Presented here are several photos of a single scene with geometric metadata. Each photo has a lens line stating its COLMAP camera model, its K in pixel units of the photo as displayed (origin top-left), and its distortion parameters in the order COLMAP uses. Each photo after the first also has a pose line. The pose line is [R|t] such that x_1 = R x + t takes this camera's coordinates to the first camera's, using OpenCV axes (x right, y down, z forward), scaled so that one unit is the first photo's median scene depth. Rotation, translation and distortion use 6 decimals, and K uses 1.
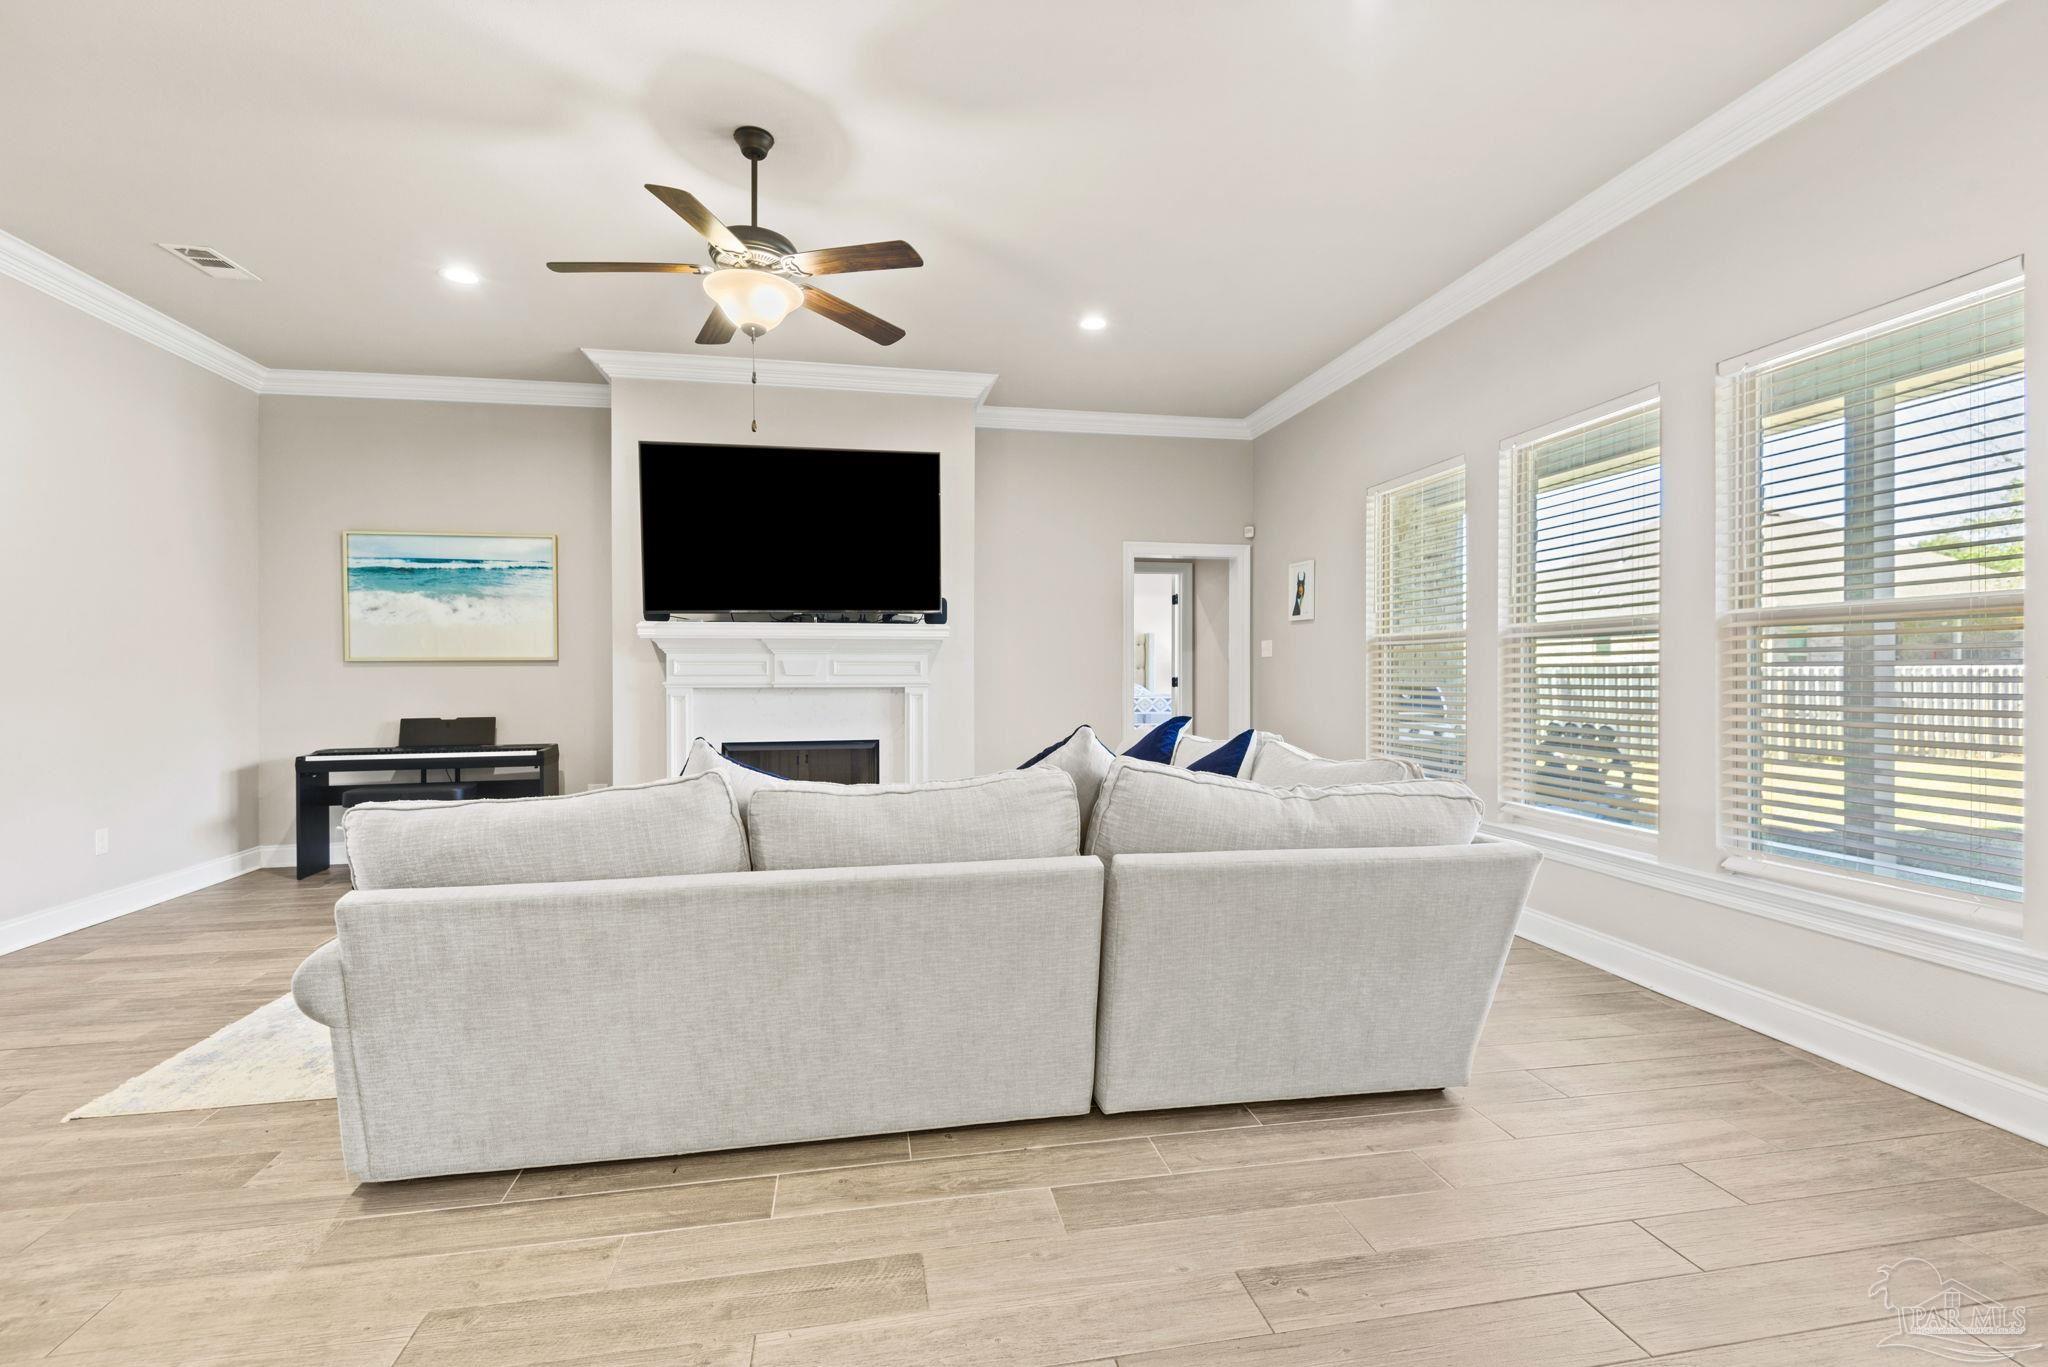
lens RADIAL K [[934.0, 0, 1032.2], [0, 934.0, 668.2], [0, 0, 1]] dist [0.031661, -0.026859]
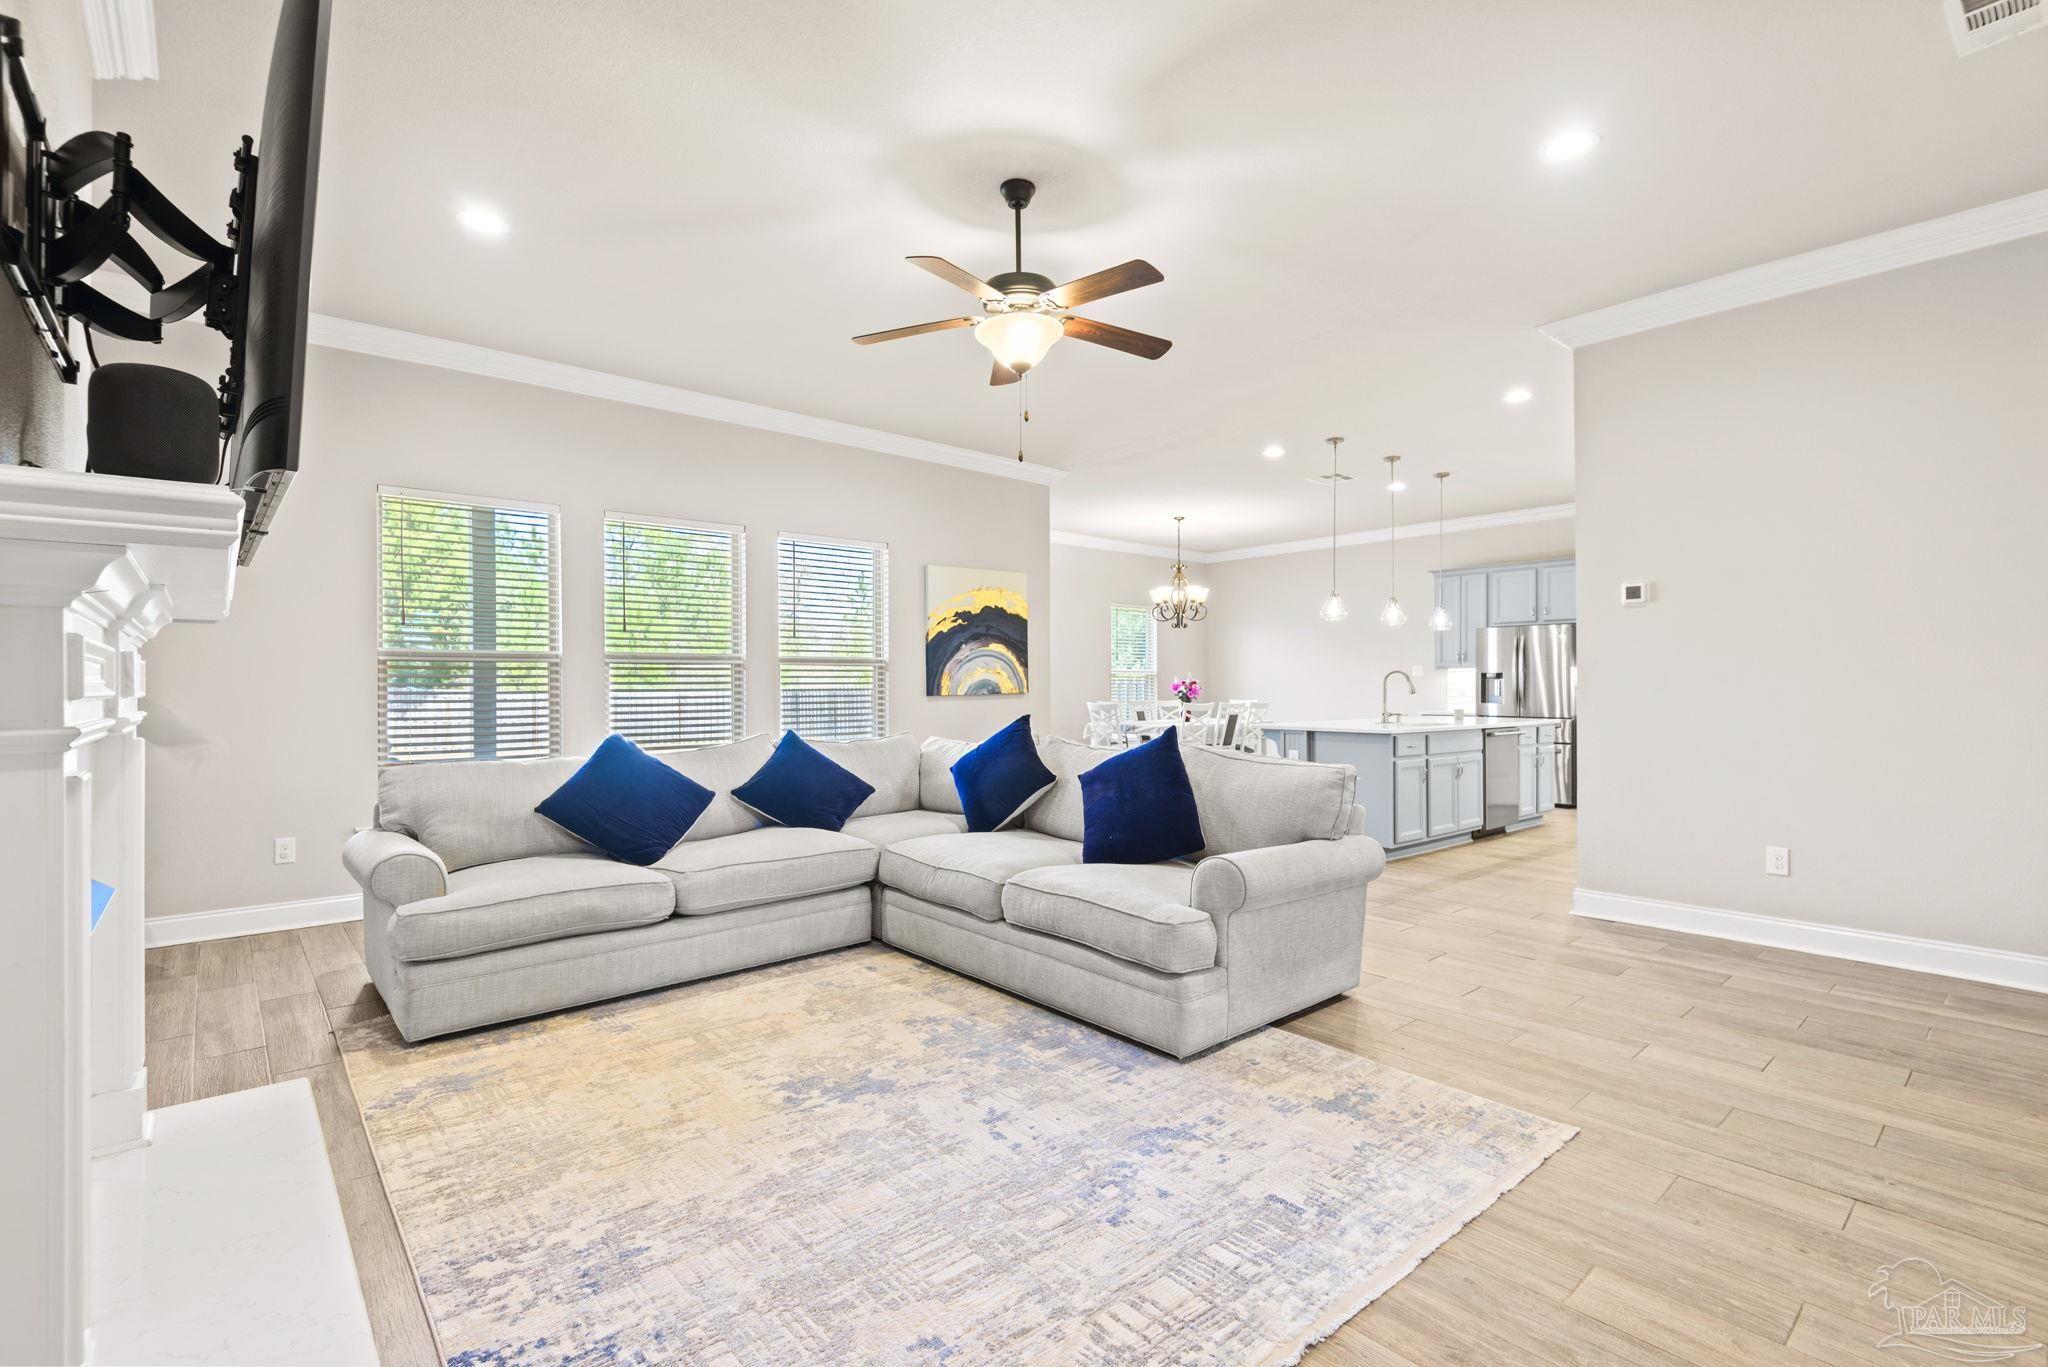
lens RADIAL K [[928.0, 0, 1034.8], [0, 928.0, 687.8], [0, 0, 1]] dist [0.028455, -0.020293]
pose [[-0.507196, 0.000068, 0.861831, -0.726054], [-0.001213, 0.999999, -0.000793, 0.003214], [-0.861830, -0.001448, -0.507195, 0.909297]]
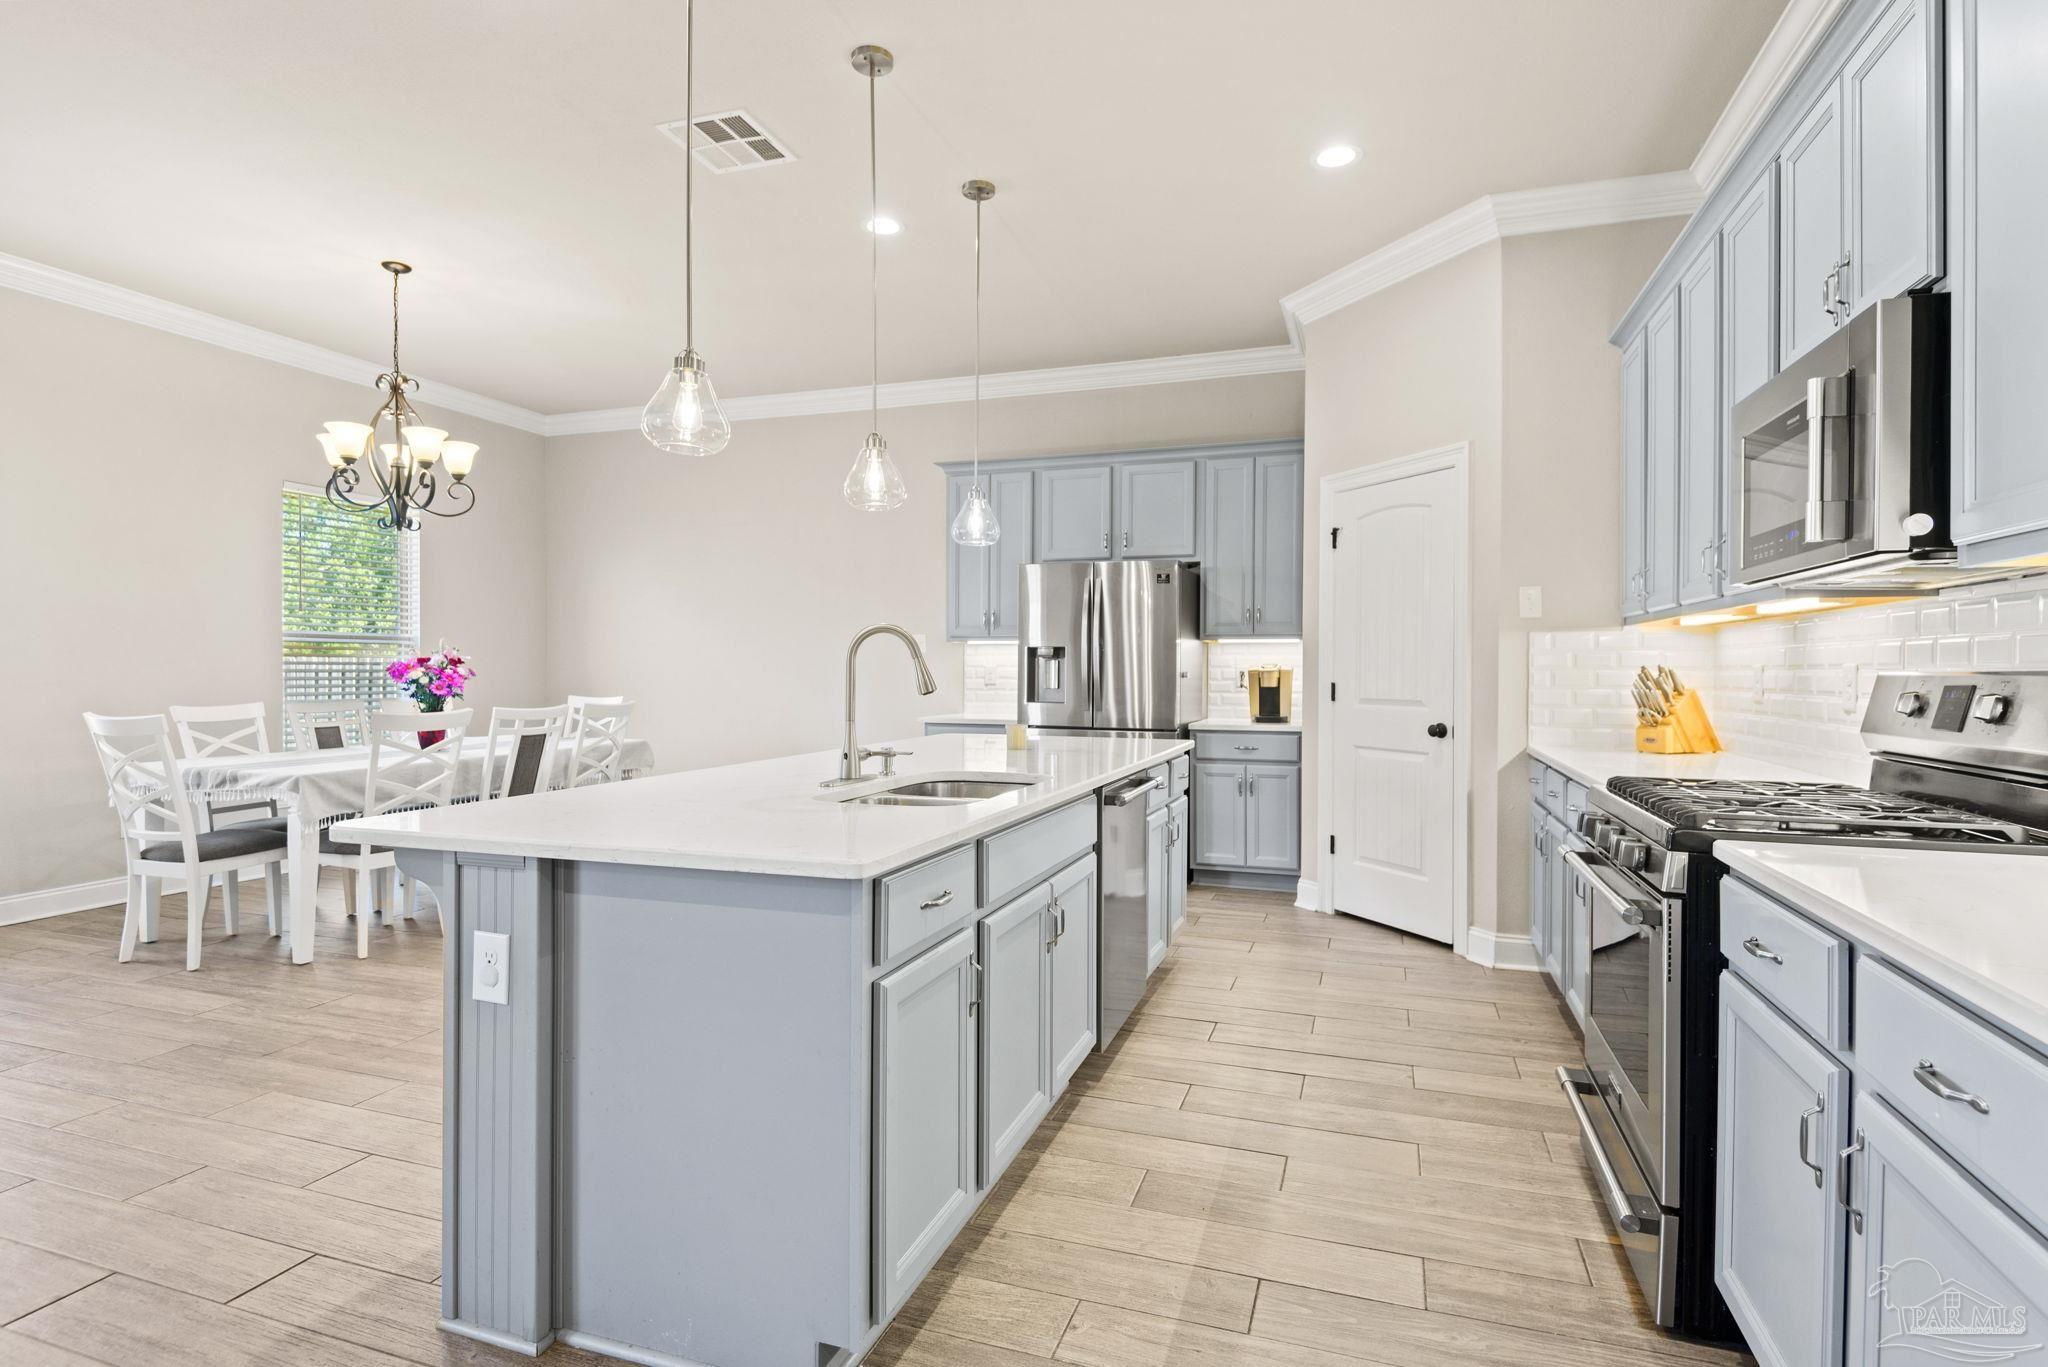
lens RADIAL K [[1055.7, 0, 1022.9], [0, 1055.7, 694.3], [0, 0, 1]] dist [0.043456, 0.000172]
pose [[-0.859288, -0.014535, 0.511286, -0.192554], [-0.004443, 0.999771, 0.020954, -0.001681], [-0.511473, 0.015733, -0.859155, 0.233890]]
